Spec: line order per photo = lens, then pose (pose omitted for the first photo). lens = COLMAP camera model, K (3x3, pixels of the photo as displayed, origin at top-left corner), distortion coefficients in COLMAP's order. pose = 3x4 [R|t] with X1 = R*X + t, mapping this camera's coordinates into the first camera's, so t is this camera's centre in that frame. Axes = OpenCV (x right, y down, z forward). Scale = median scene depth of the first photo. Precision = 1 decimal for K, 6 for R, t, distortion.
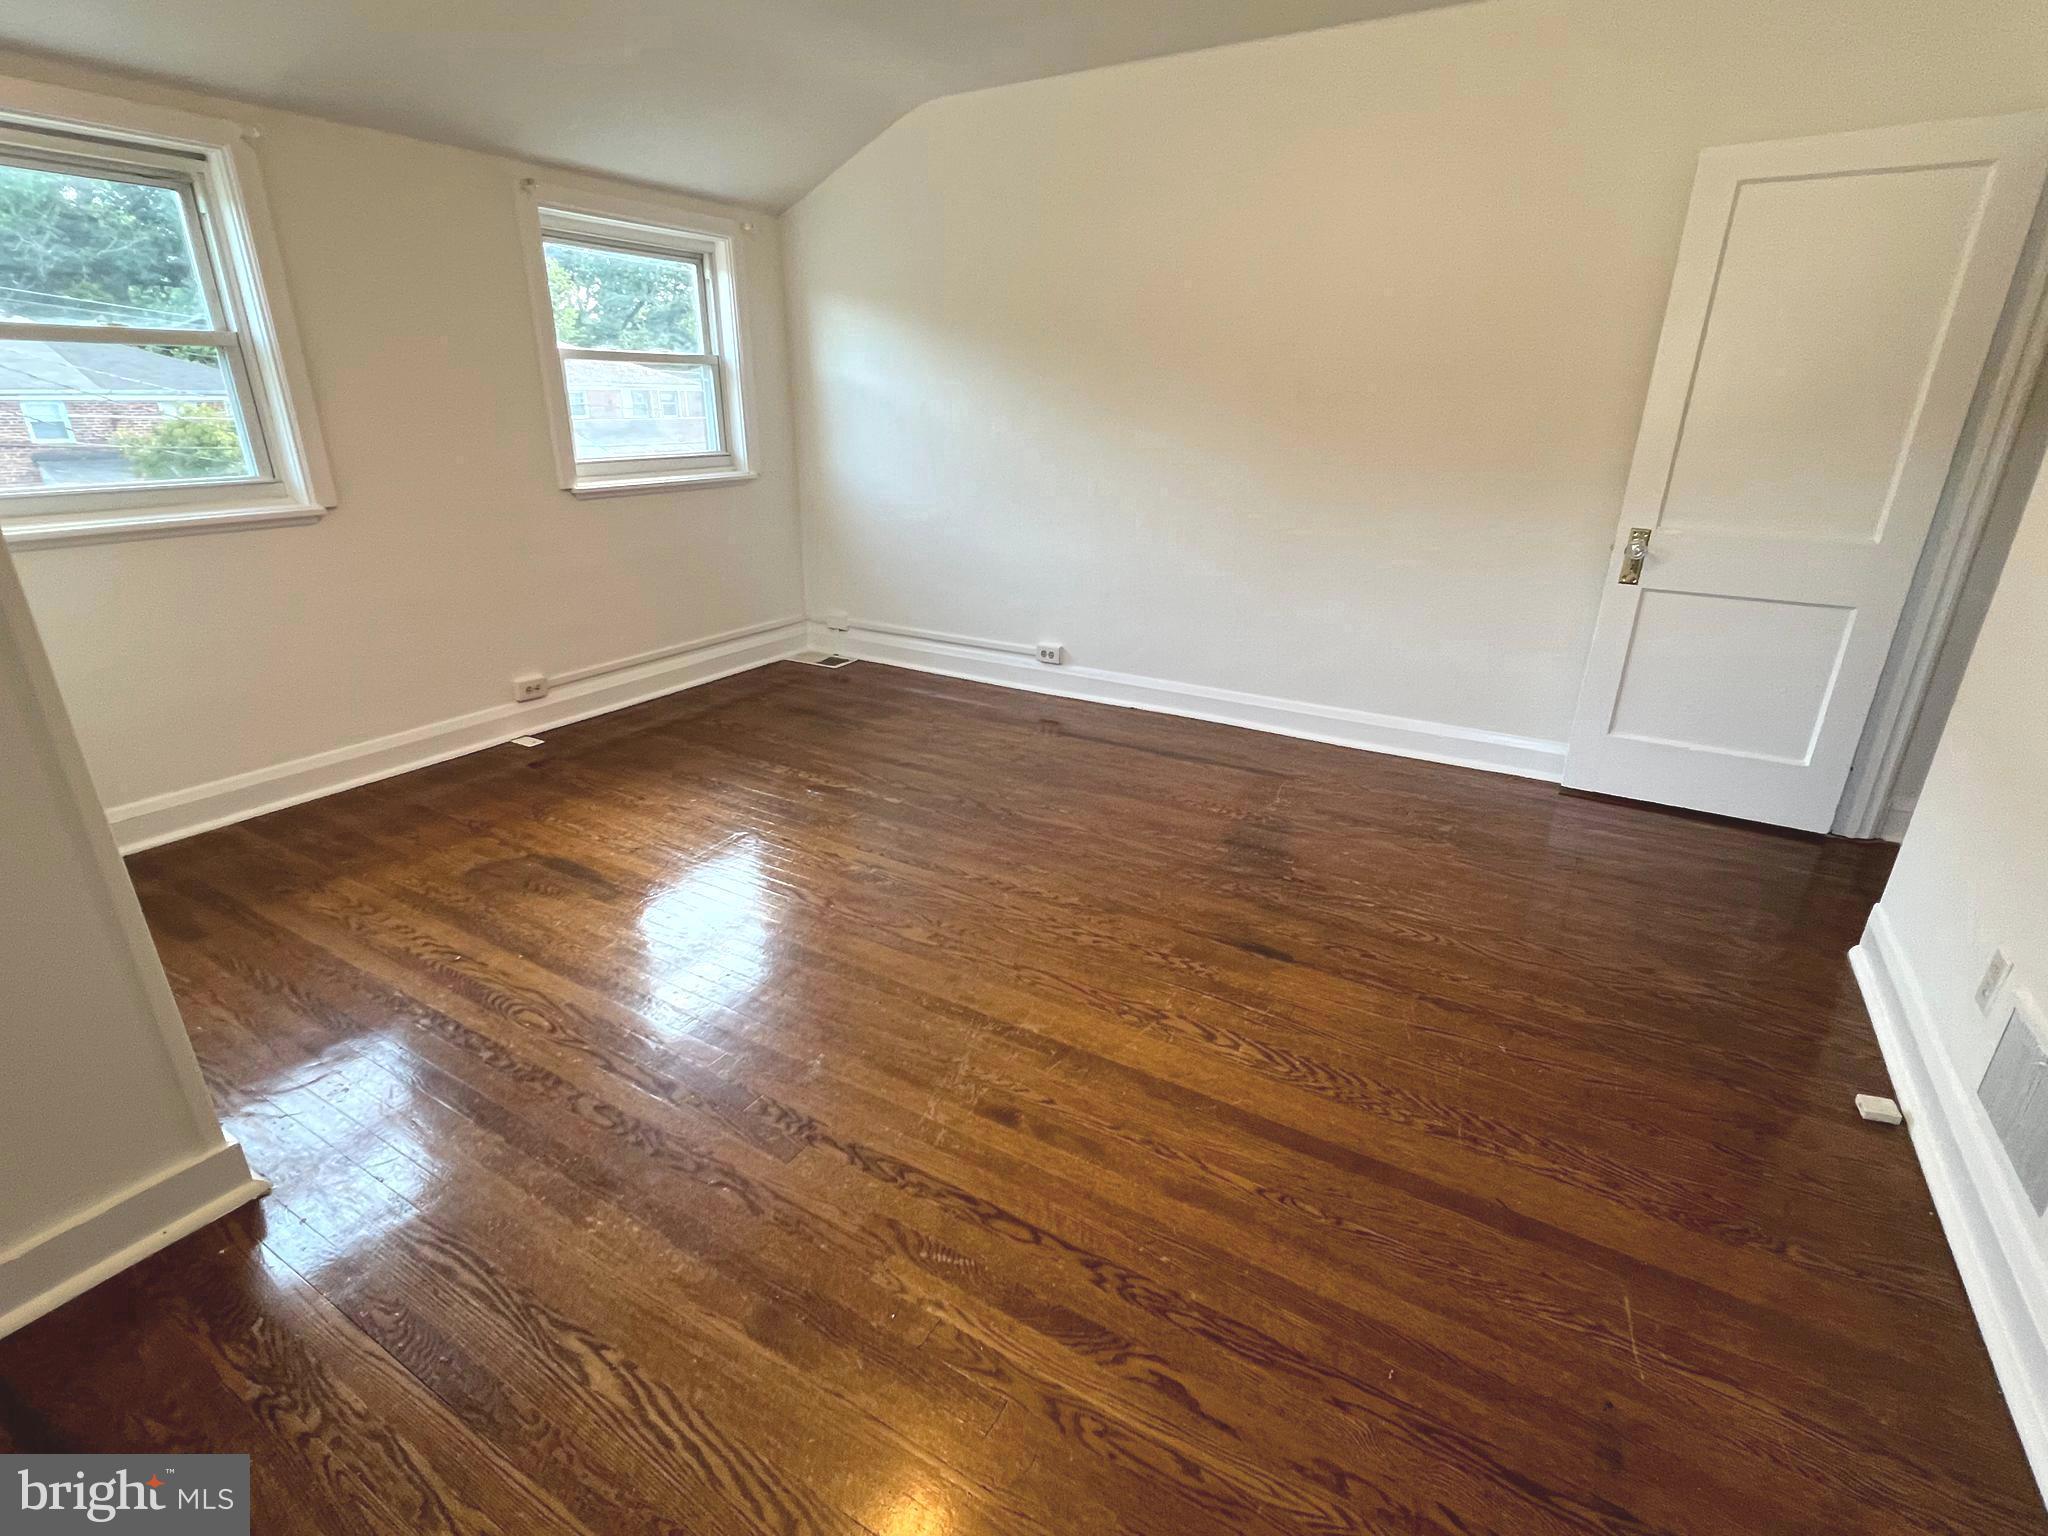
lens RADIAL K [[986.9, 0, 1020.1], [0, 986.9, 769.1], [0, 0, 1]] dist [-0.002195, 0.001103]
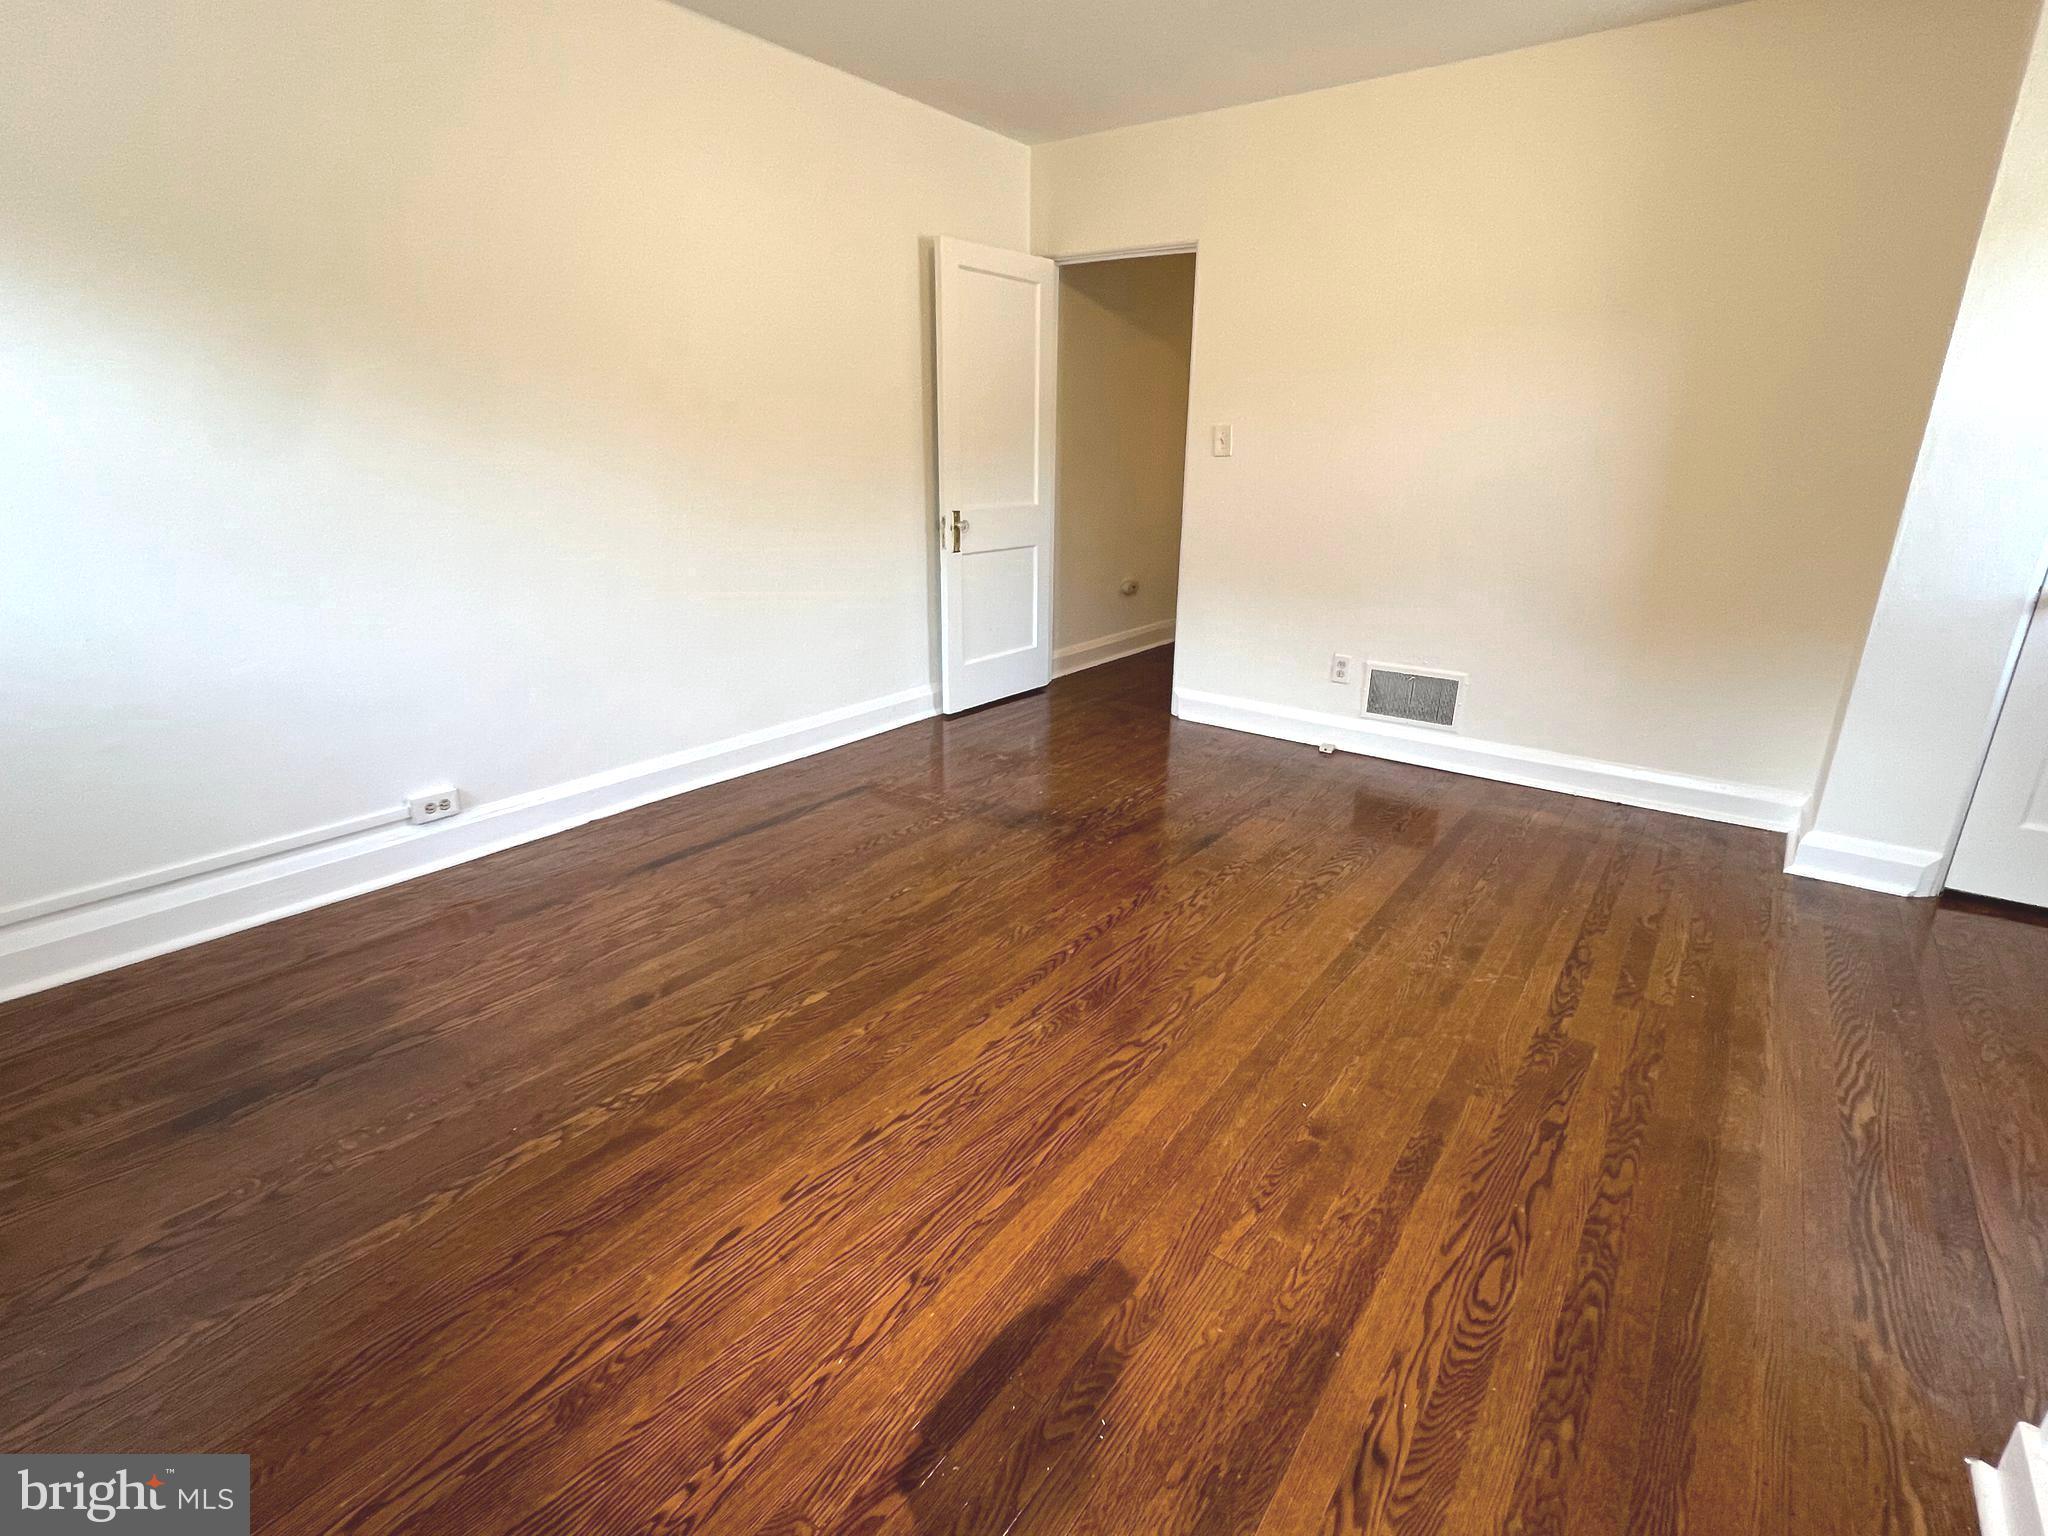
lens RADIAL K [[986.9, 0, 1020.1], [0, 986.9, 769.1], [0, 0, 1]] dist [-0.002195, 0.001103]
pose [[0.091676, -0.316908, 0.944015, -0.819782], [0.345176, 0.899344, 0.268391, -0.279997], [-0.934050, 0.301247, 0.191837, 0.831310]]
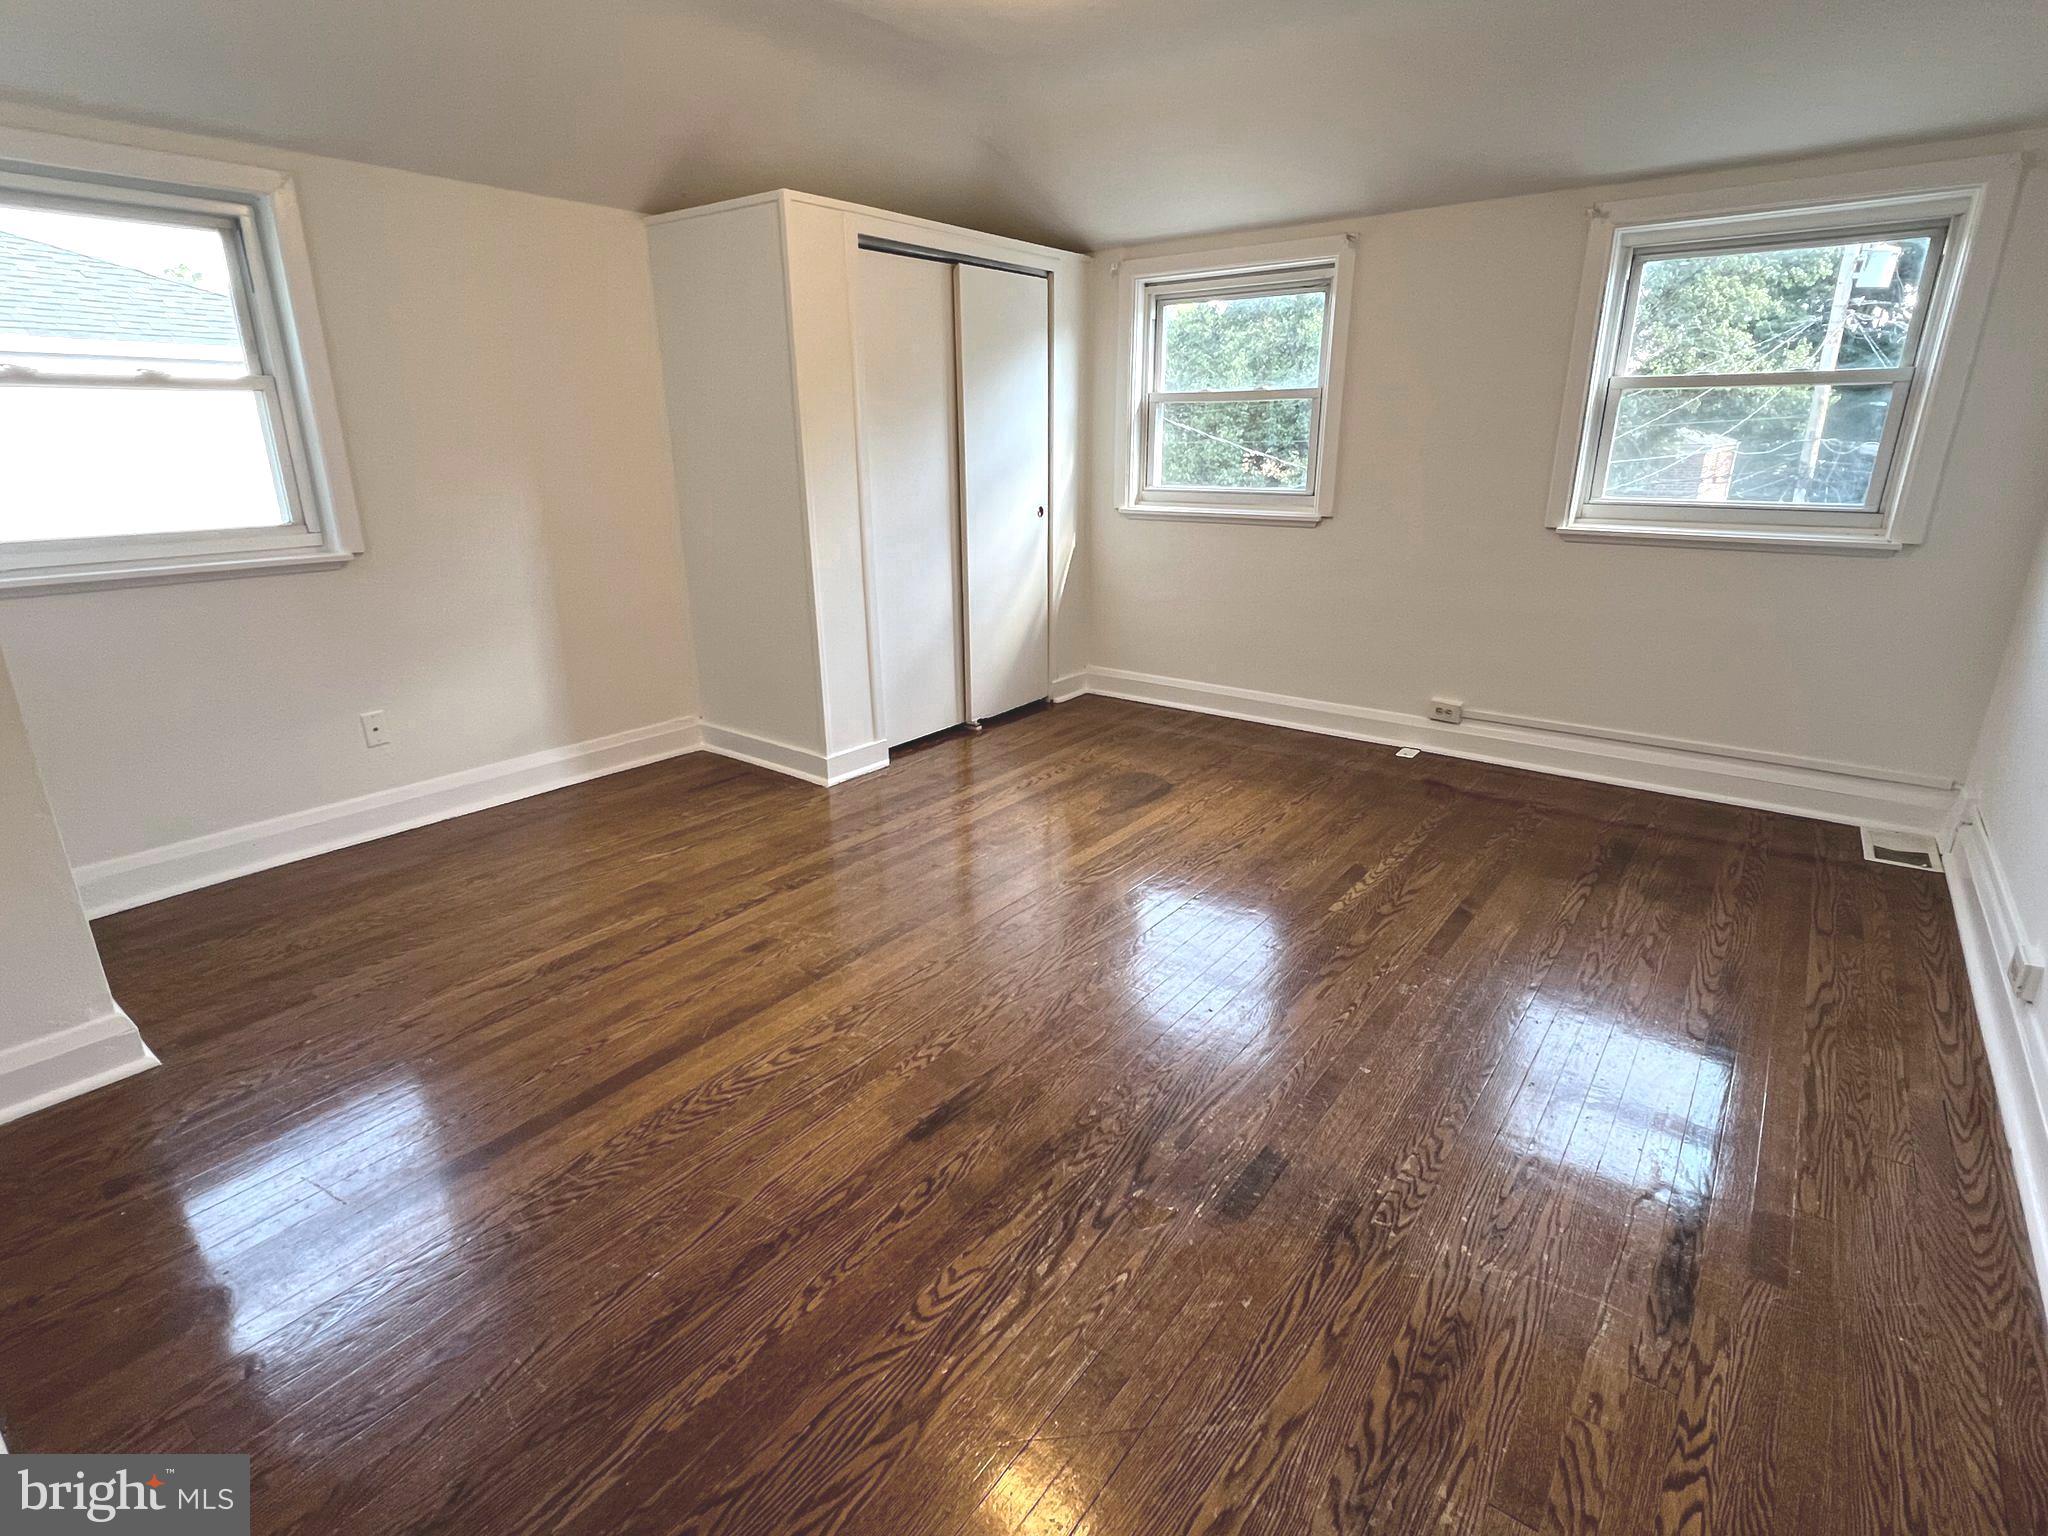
lens RADIAL K [[991.4, 0, 992.7], [0, 991.4, 768.2], [0, 0, 1]] dist [-0.003187, -0.000684]
pose [[-0.128701, 0.308706, -0.942410, 0.782563], [-0.346209, 0.876534, 0.334407, -0.296503], [0.929287, 0.369310, -0.005934, 0.822903]]
